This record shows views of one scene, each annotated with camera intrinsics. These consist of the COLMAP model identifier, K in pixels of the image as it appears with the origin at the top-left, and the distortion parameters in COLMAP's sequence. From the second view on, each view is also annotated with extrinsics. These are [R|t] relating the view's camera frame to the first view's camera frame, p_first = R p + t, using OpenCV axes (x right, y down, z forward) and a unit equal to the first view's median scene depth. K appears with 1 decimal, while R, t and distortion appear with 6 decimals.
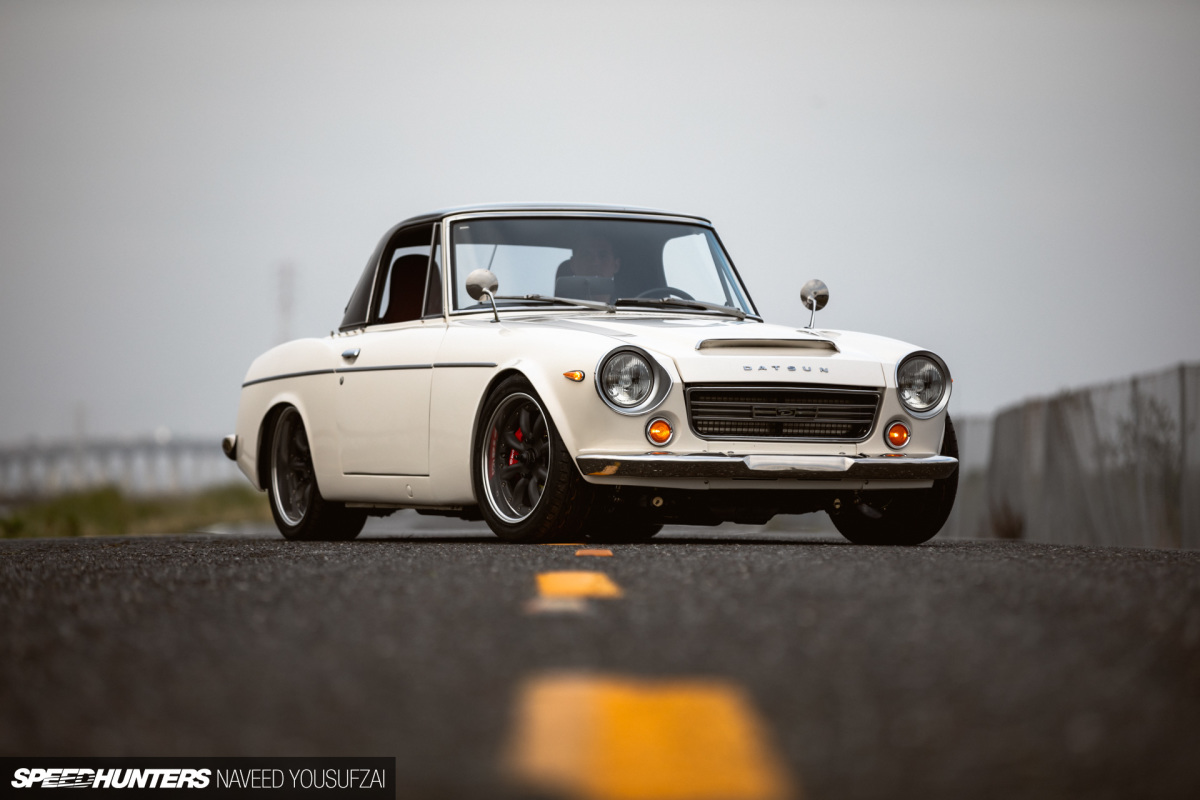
lens RADIAL K [[6822.9, 0, 600.0], [0, 6822.9, 400.0], [0, 0, 1]] dist [0.286940, 2.910766]
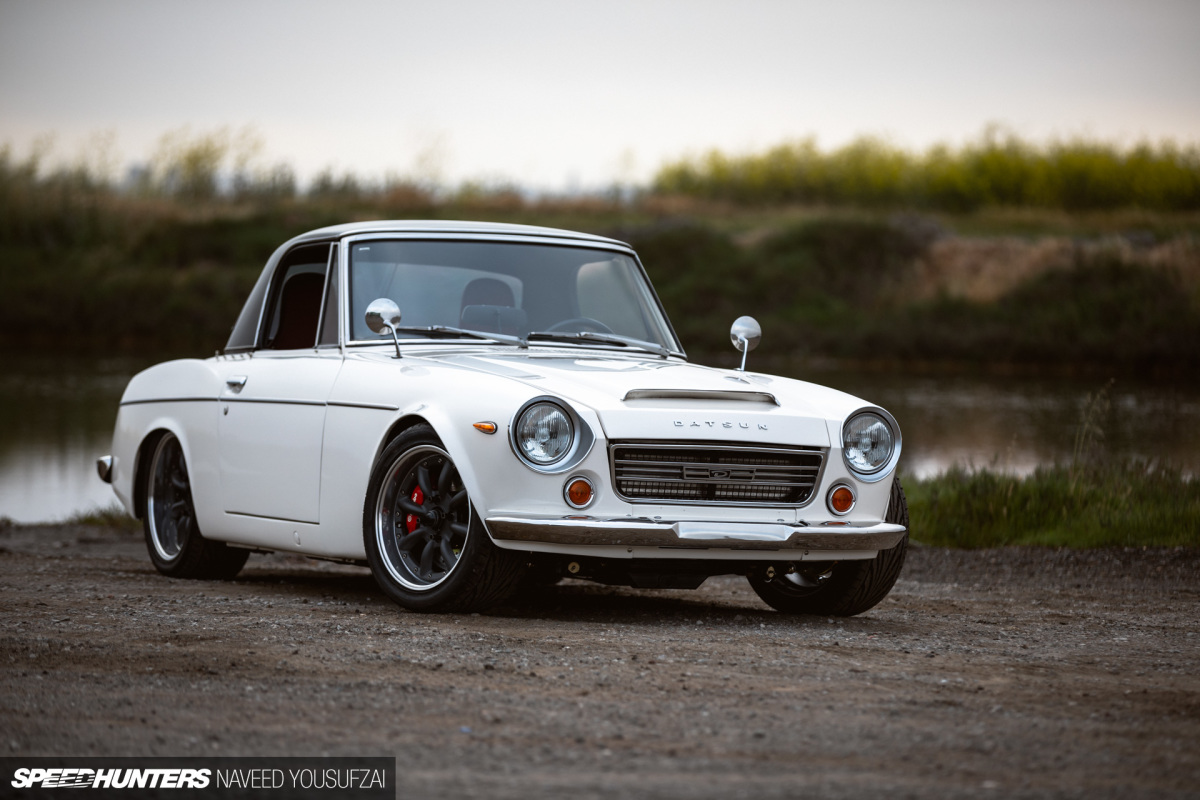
lens RADIAL K [[5739.3, 0, 600.0], [0, 5739.3, 400.0], [0, 0, 1]] dist [-0.165221, -1.047341]
pose [[0.999280, 0.026517, 0.027118, -0.009172], [-0.026997, 0.999482, 0.017510, -0.020523], [-0.026640, -0.018230, 0.999479, 0.244921]]
